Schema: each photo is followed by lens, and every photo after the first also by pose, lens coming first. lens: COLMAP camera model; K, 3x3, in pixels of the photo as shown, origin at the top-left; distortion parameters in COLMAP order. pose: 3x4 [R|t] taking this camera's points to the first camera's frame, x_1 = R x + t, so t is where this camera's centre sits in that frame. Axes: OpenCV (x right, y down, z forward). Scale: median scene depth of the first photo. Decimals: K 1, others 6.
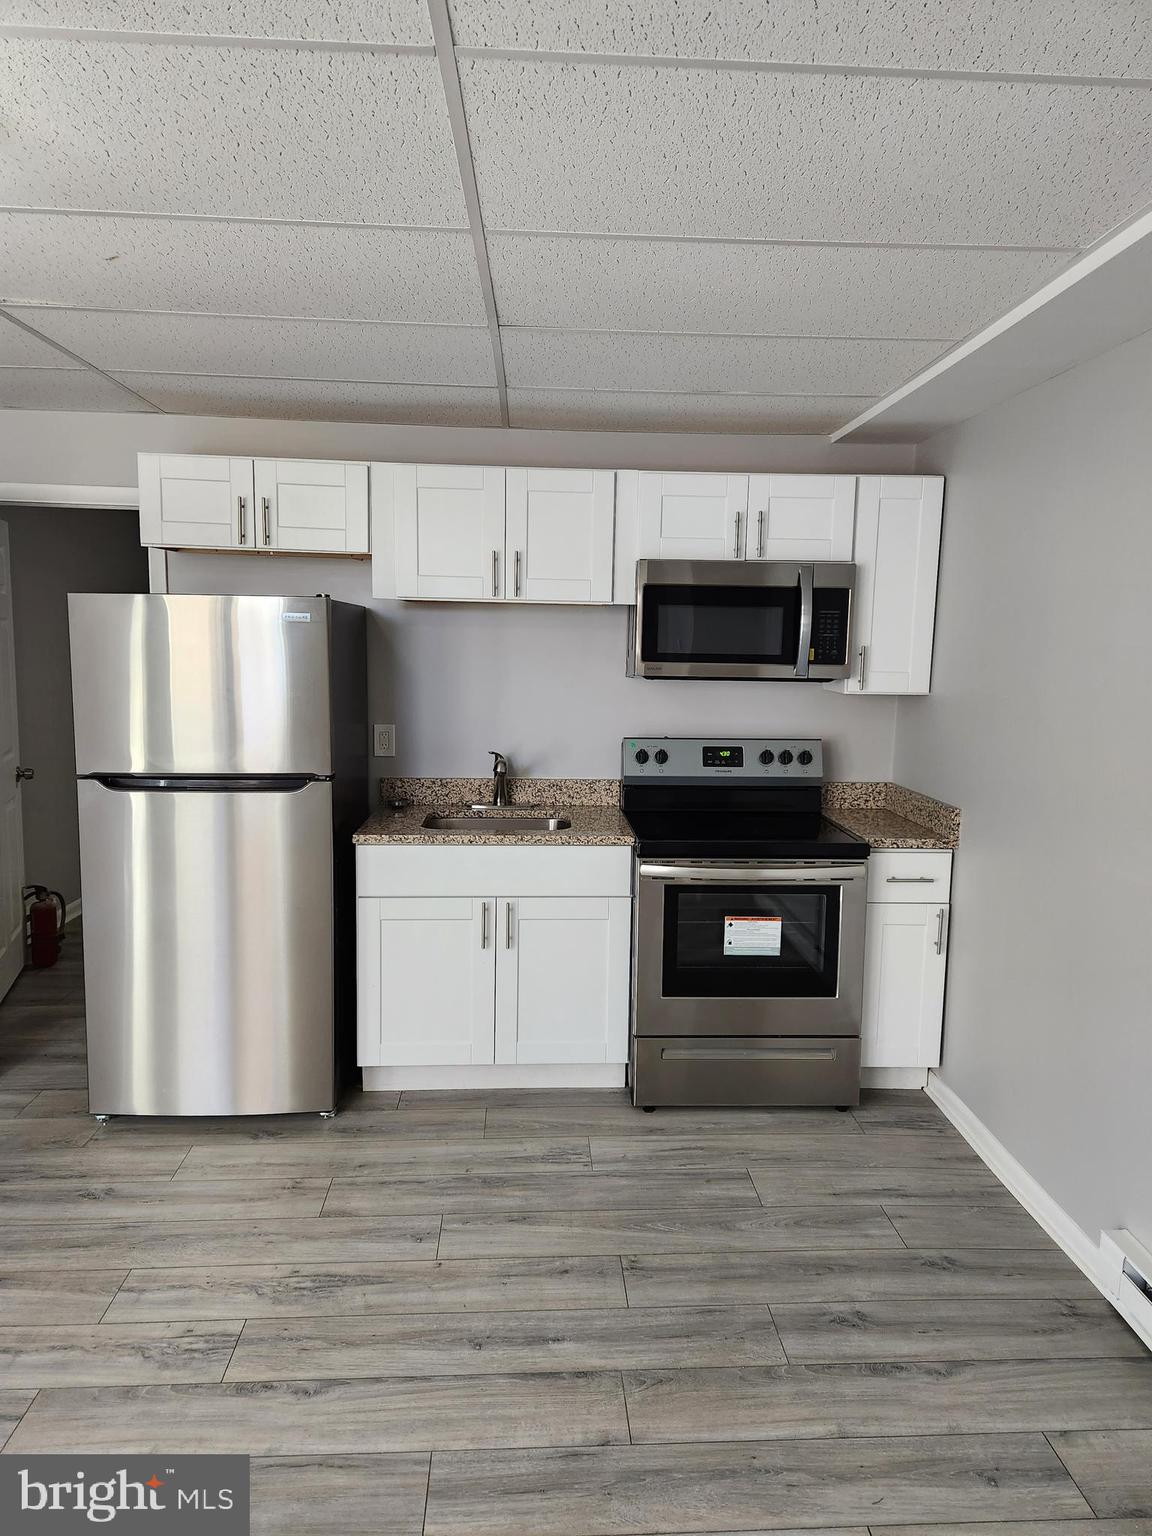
lens RADIAL K [[1047.8, 0, 570.6], [0, 1047.8, 765.8], [0, 0, 1]] dist [0.063213, -0.046310]
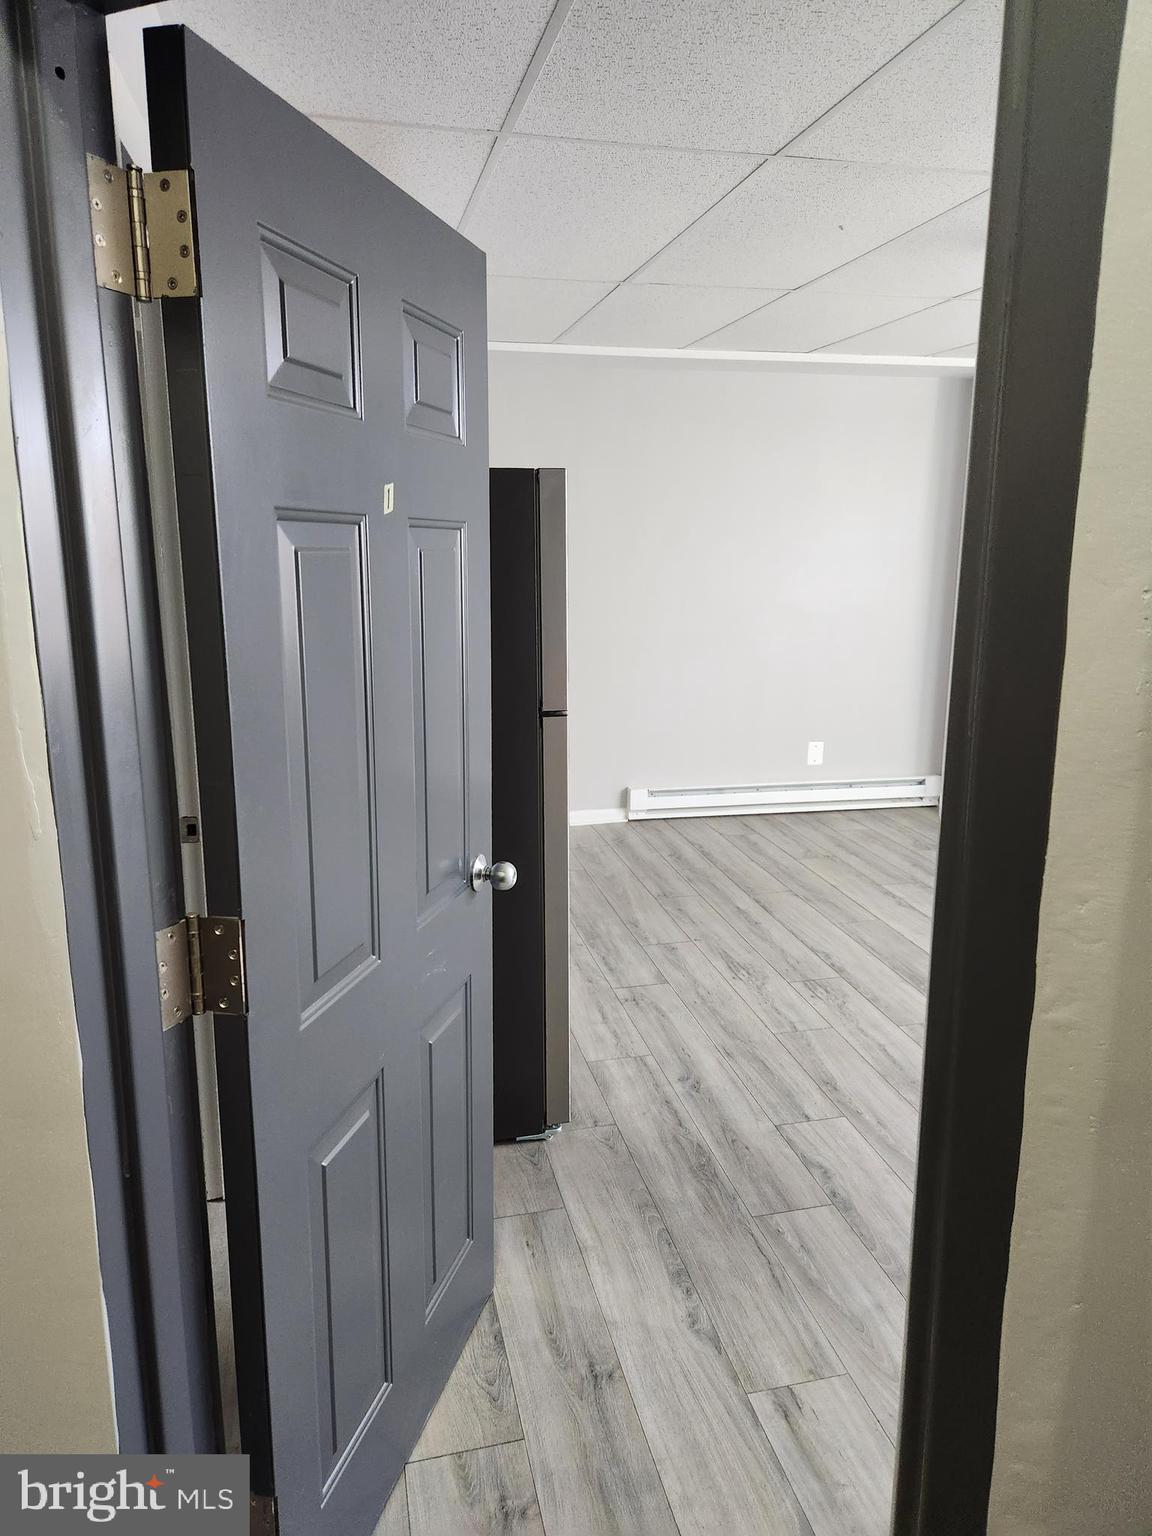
lens RADIAL K [[1047.8, 0, 580.8], [0, 1047.8, 754.8], [0, 0, 1]] dist [0.063213, -0.046310]
pose [[-0.210737, -0.218008, 0.952923, -1.591668], [0.107183, 0.963784, 0.244196, -0.194358], [-0.971649, 0.153599, -0.179739, 1.493455]]
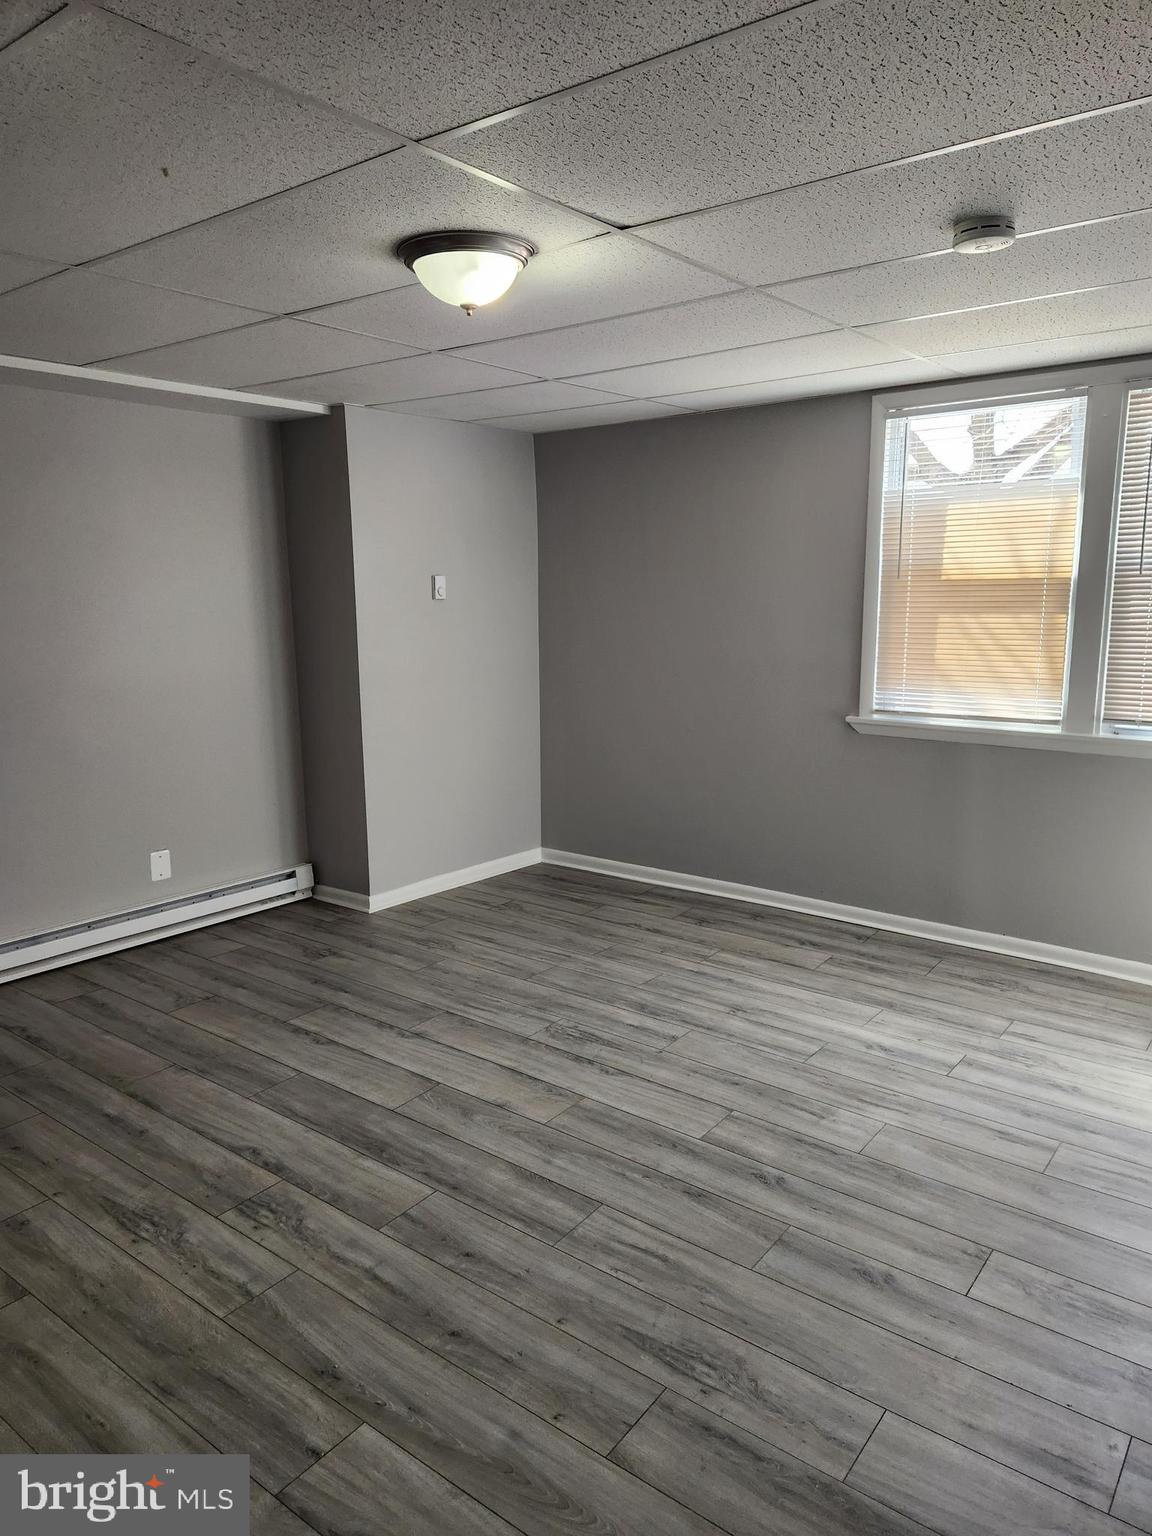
lens RADIAL K [[1047.8, 0, 600.9], [0, 1047.8, 759.3], [0, 0, 1]] dist [0.063213, -0.046310]
pose [[-0.781050, -0.108750, 0.614926, -1.224263], [0.073969, 0.961675, 0.264025, -0.193459], [-0.620072, 0.251703, -0.743072, 1.434280]]
